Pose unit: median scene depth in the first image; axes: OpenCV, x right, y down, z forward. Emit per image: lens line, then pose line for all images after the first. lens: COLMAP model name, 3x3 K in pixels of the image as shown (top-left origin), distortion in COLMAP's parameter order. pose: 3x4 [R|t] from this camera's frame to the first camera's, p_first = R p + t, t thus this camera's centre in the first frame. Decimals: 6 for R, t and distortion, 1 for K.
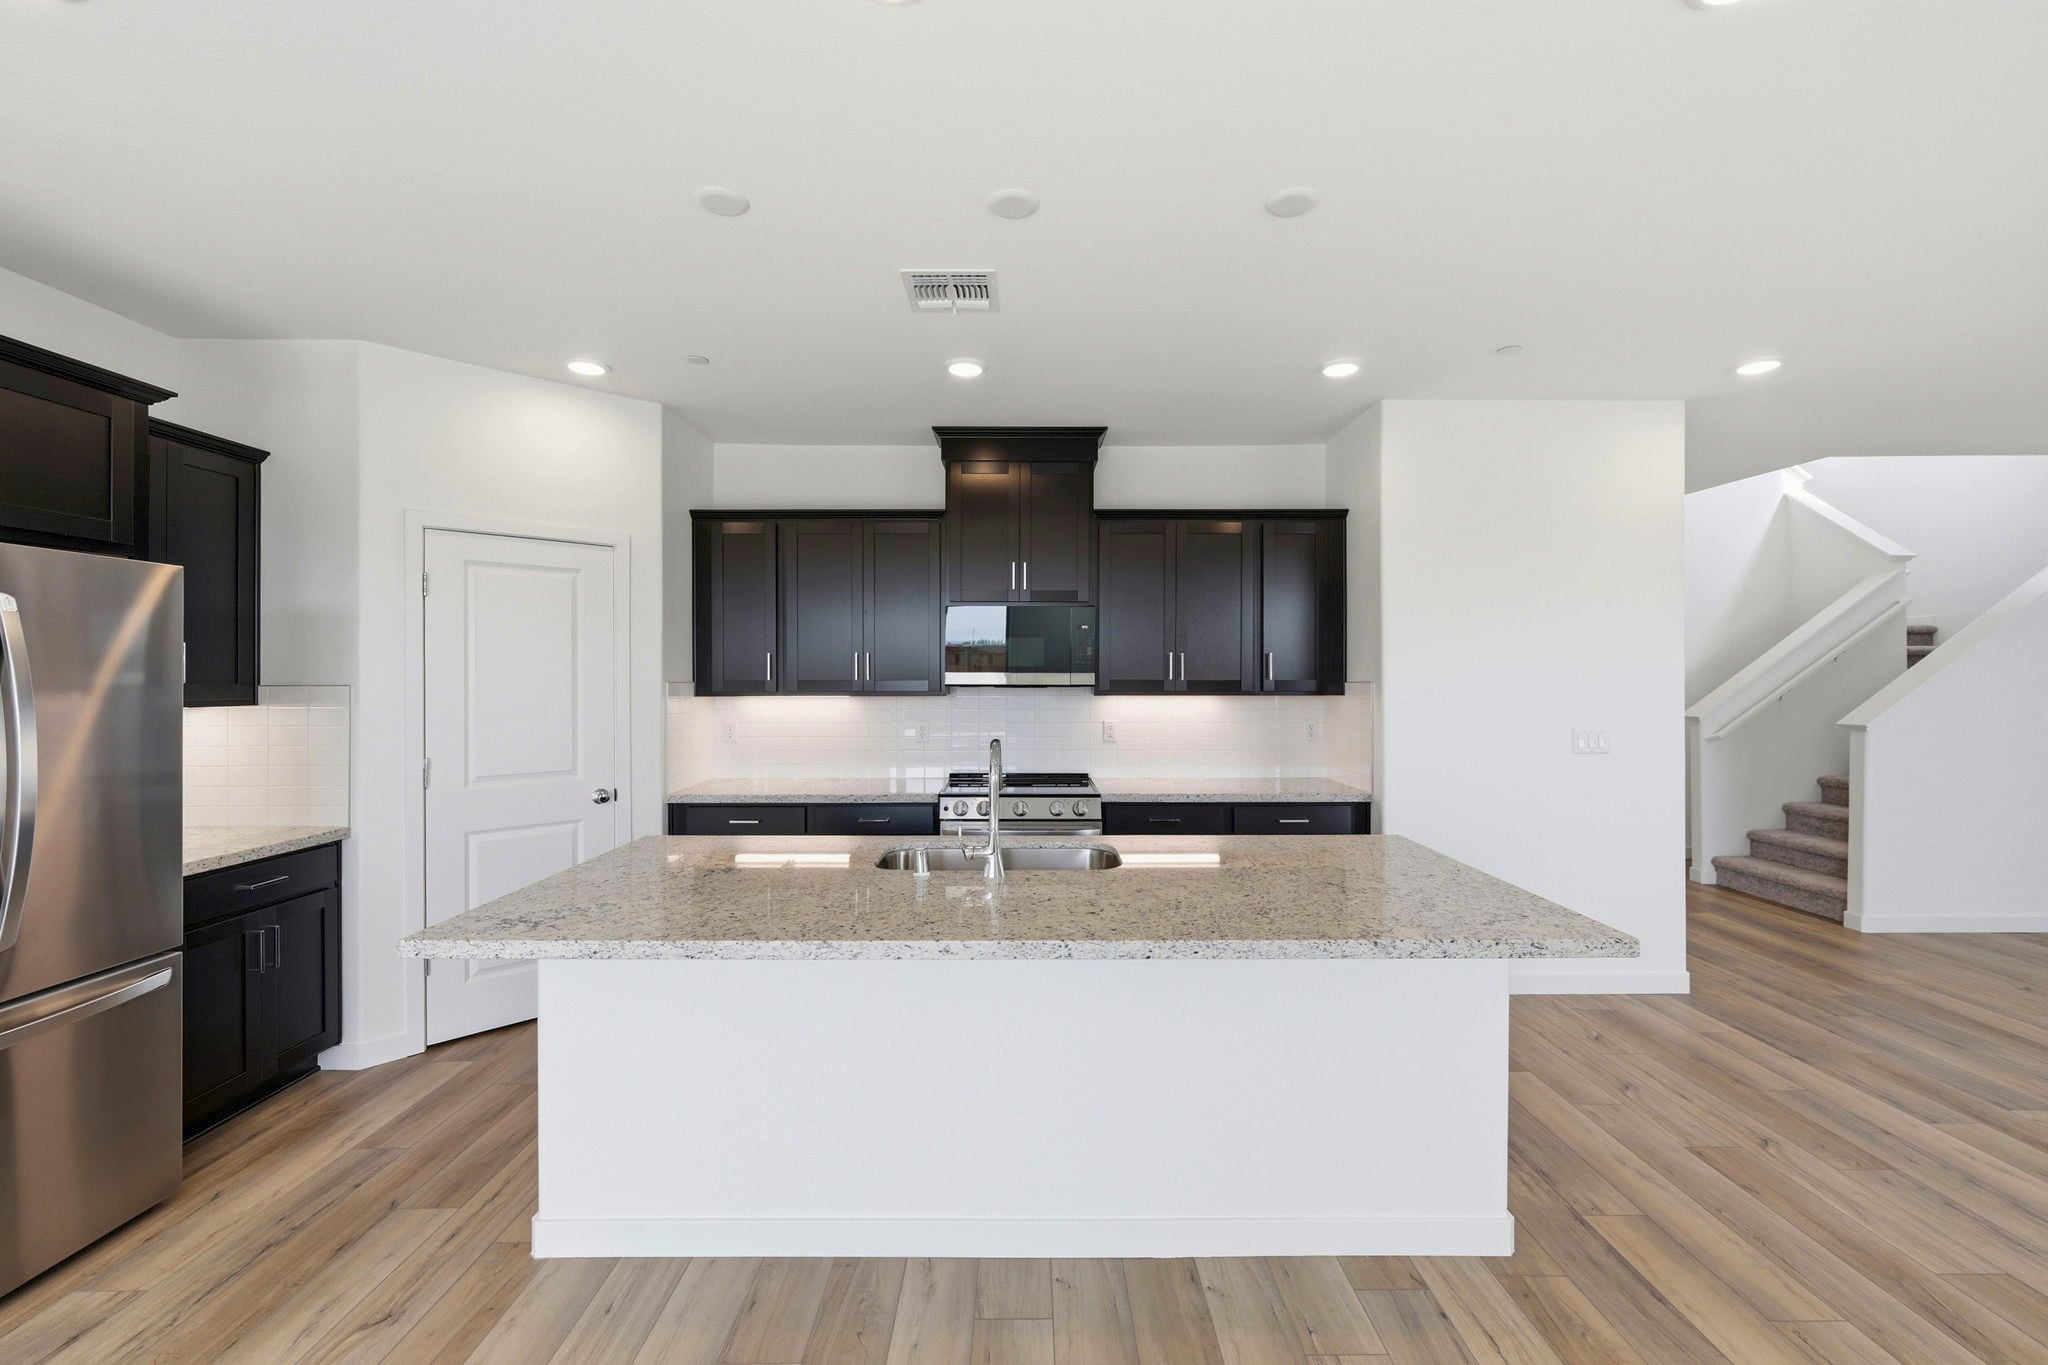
lens RADIAL K [[863.5, 0, 1029.9], [0, 863.5, 680.1], [0, 0, 1]] dist [0.000442, -0.000862]
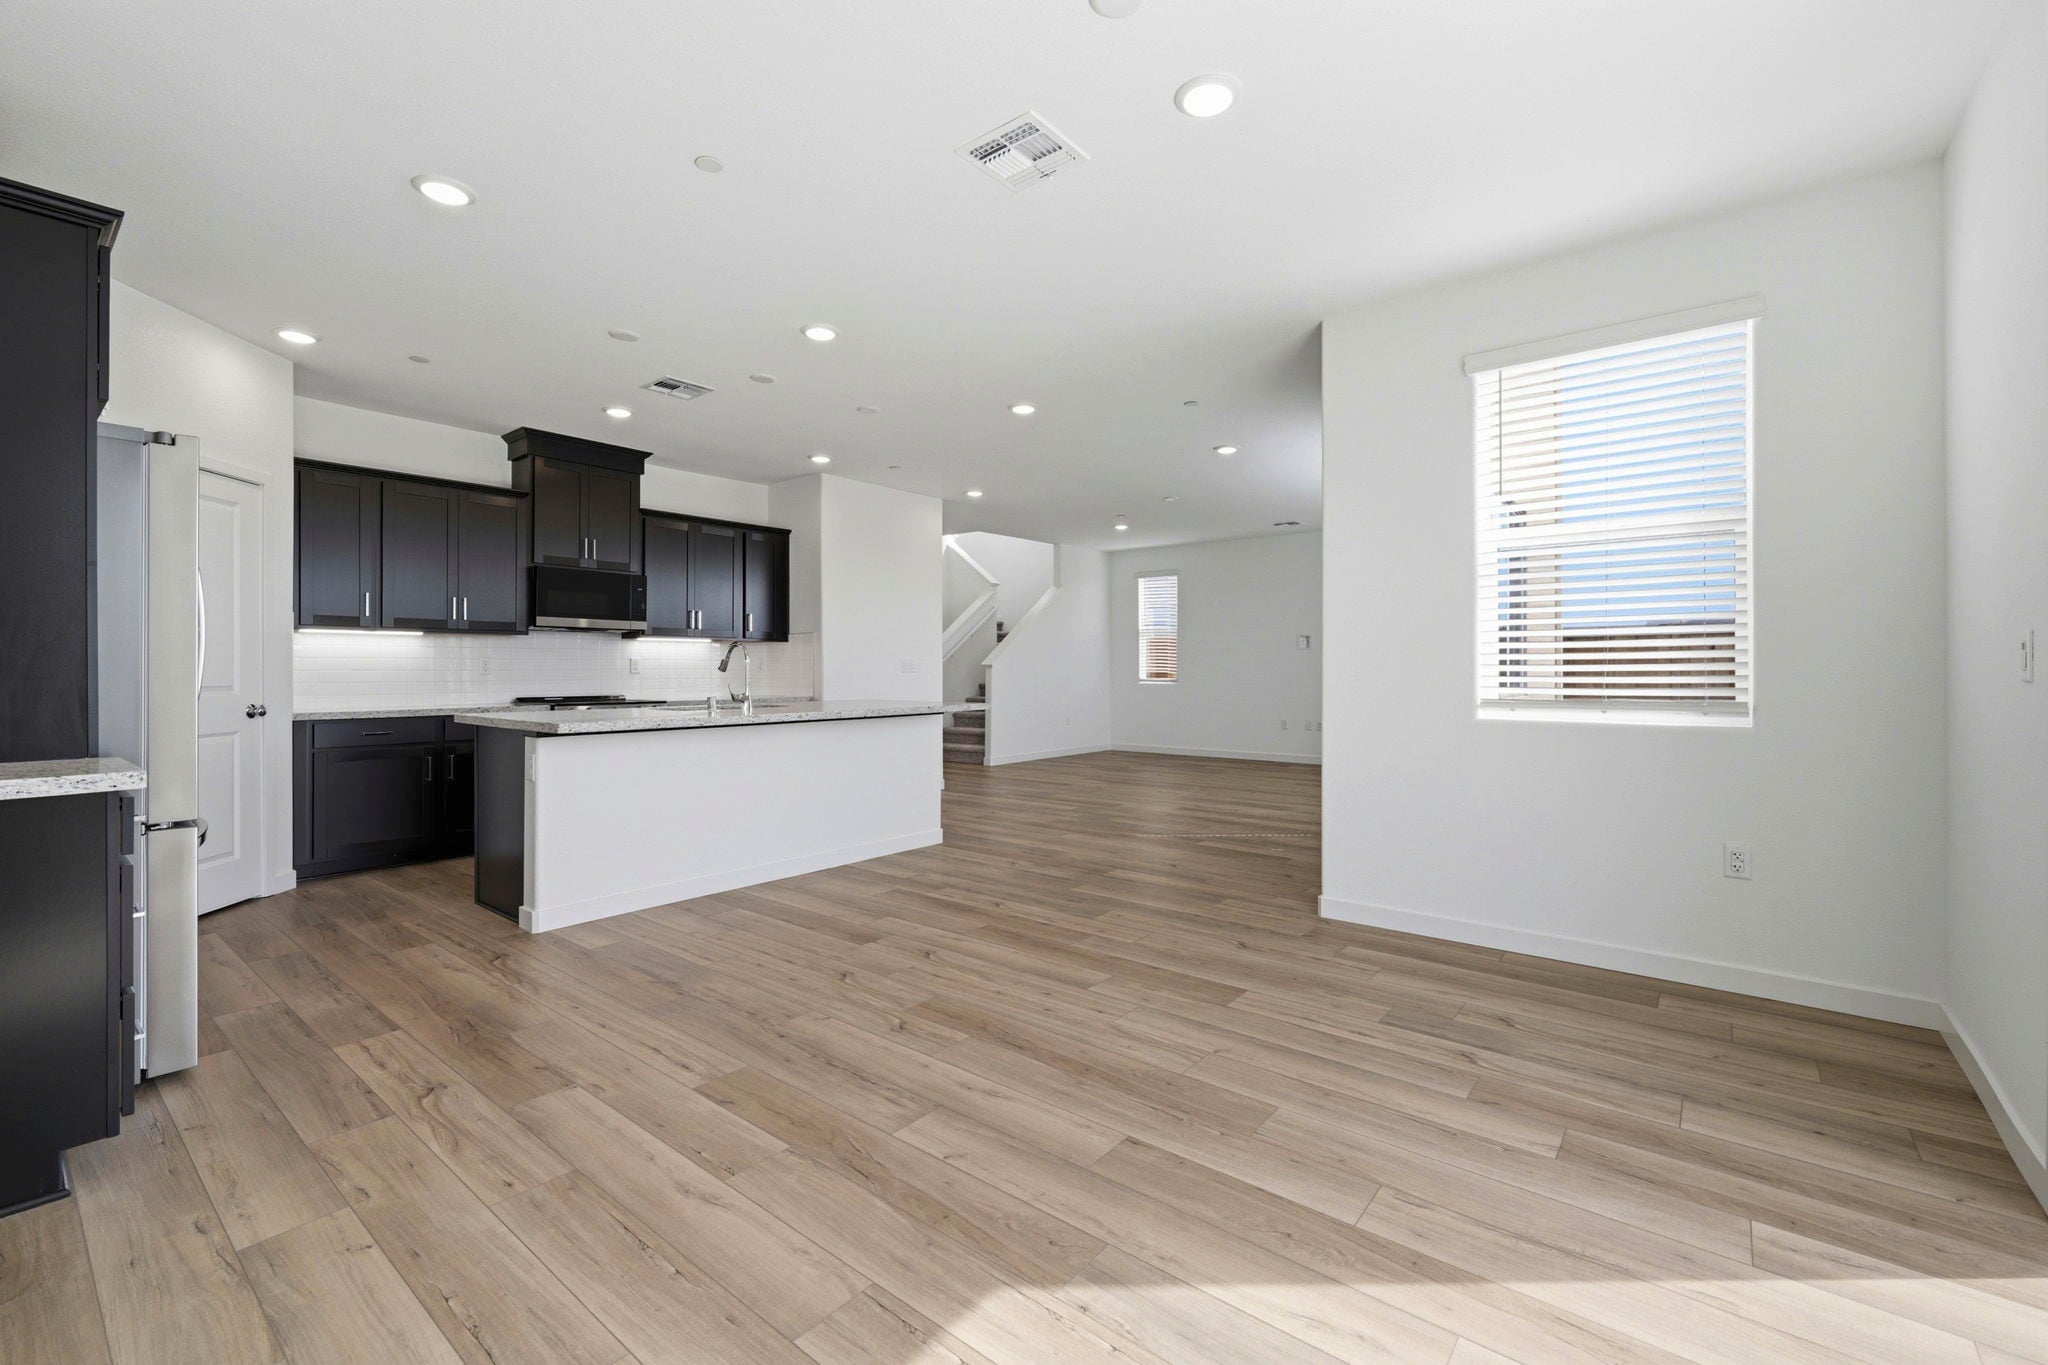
lens RADIAL K [[863.5, 0, 1021.2], [0, 863.5, 685.5], [0, 0, 1]] dist [0.000442, -0.000862]
pose [[0.639606, -0.013305, 0.768588, -0.686869], [0.001477, 0.999870, 0.016079, 0.082386], [-0.768702, -0.009149, 0.639542, -0.446336]]
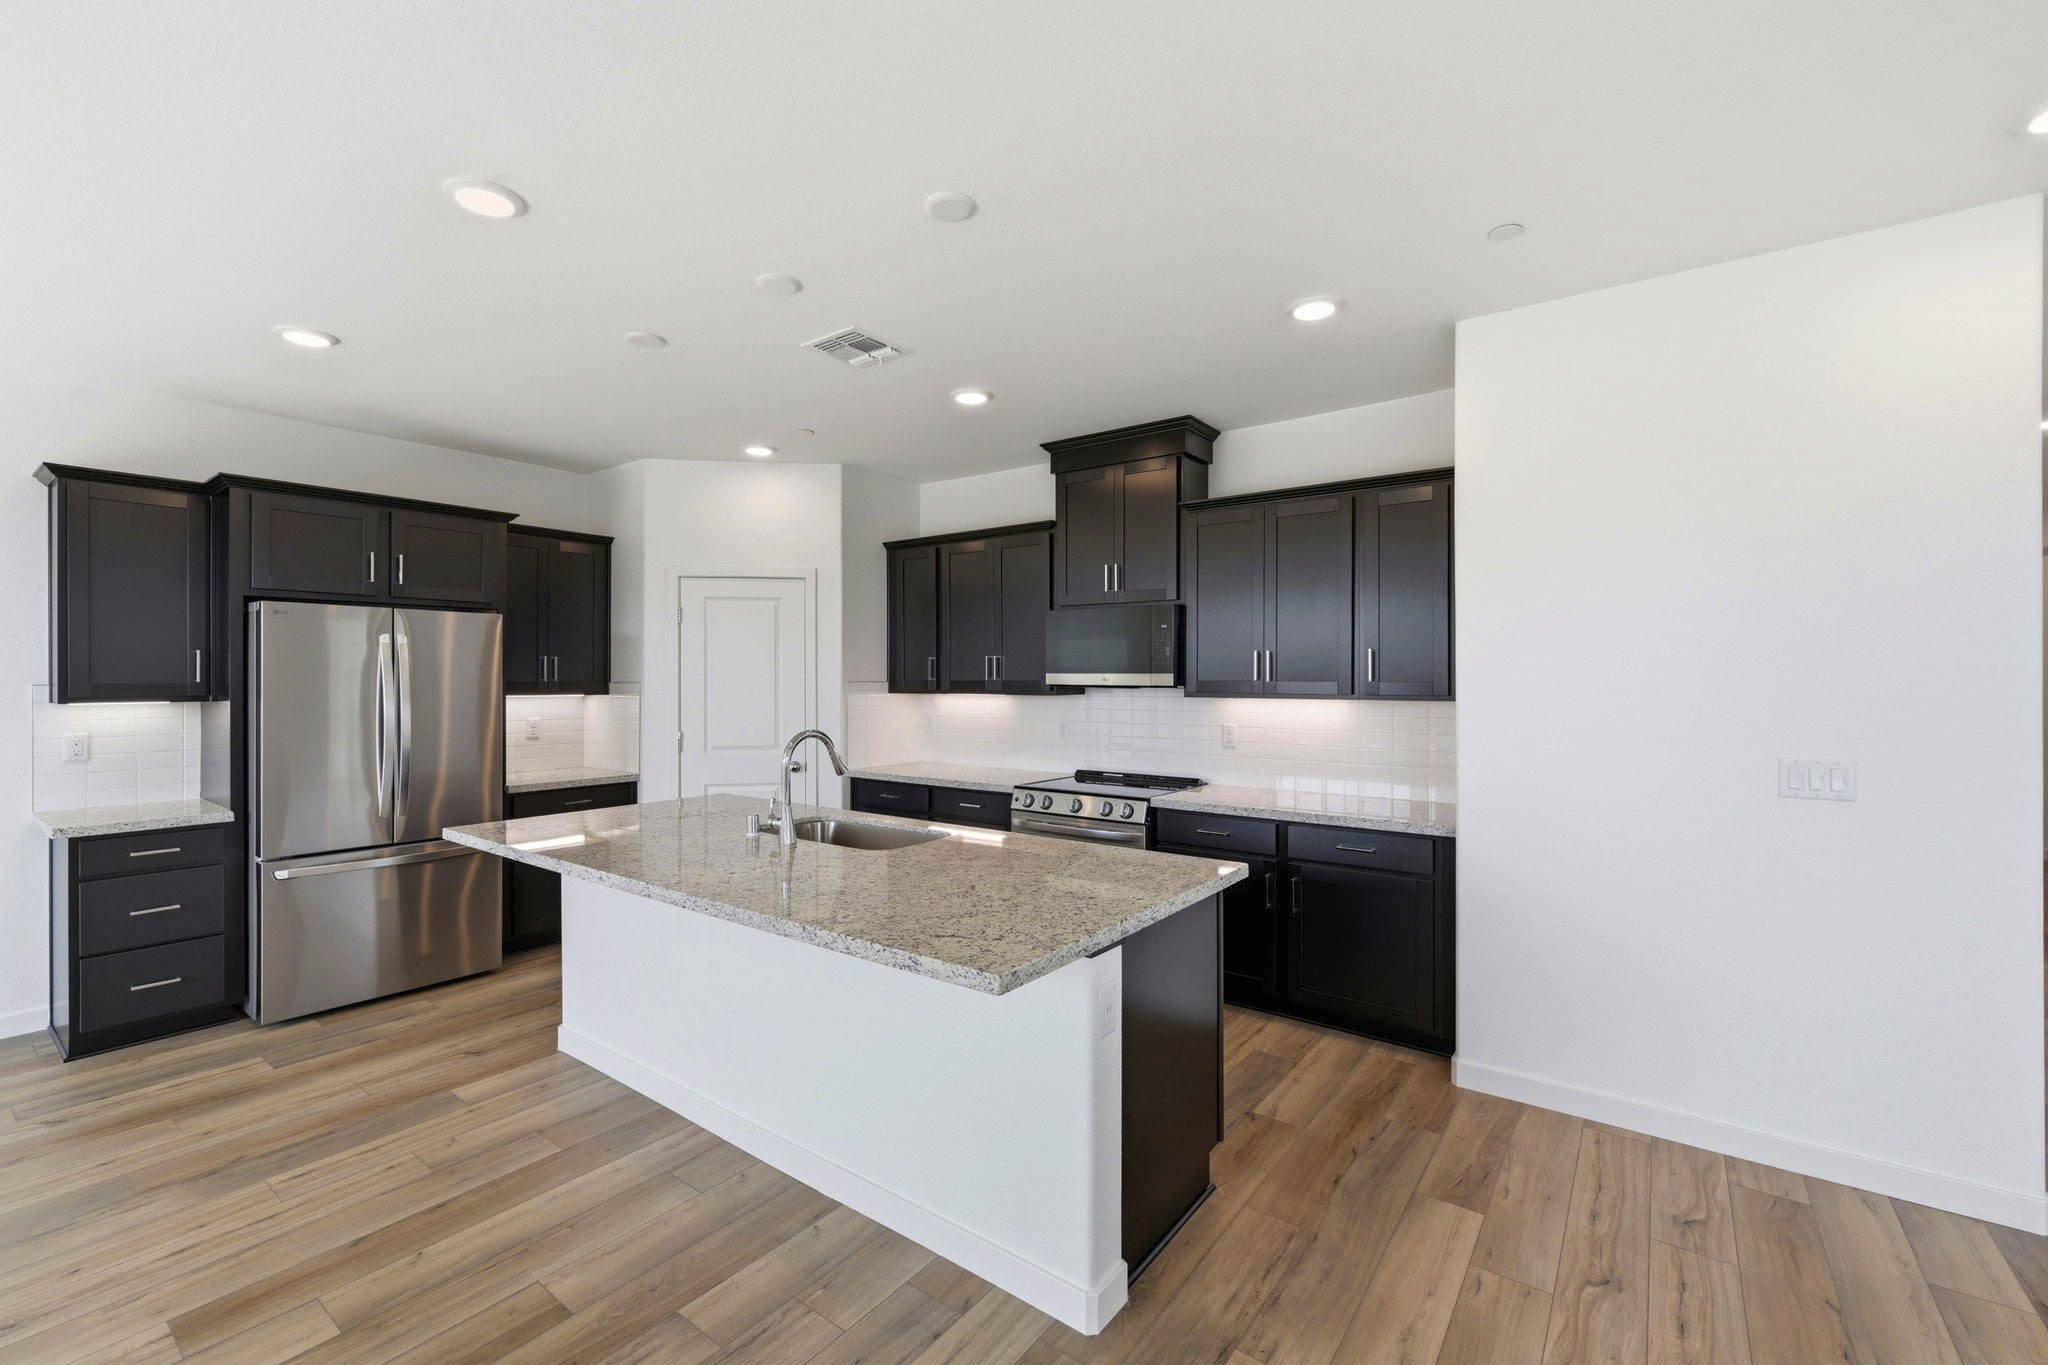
lens RADIAL K [[863.5, 0, 1018.1], [0, 863.5, 682.1], [0, 0, 1]] dist [0.000442, -0.000862]
pose [[0.797827, 0.003808, -0.602874, 0.556839], [-0.003261, 0.999993, 0.002002, -0.000223], [0.602878, 0.000369, 0.797834, 0.137934]]
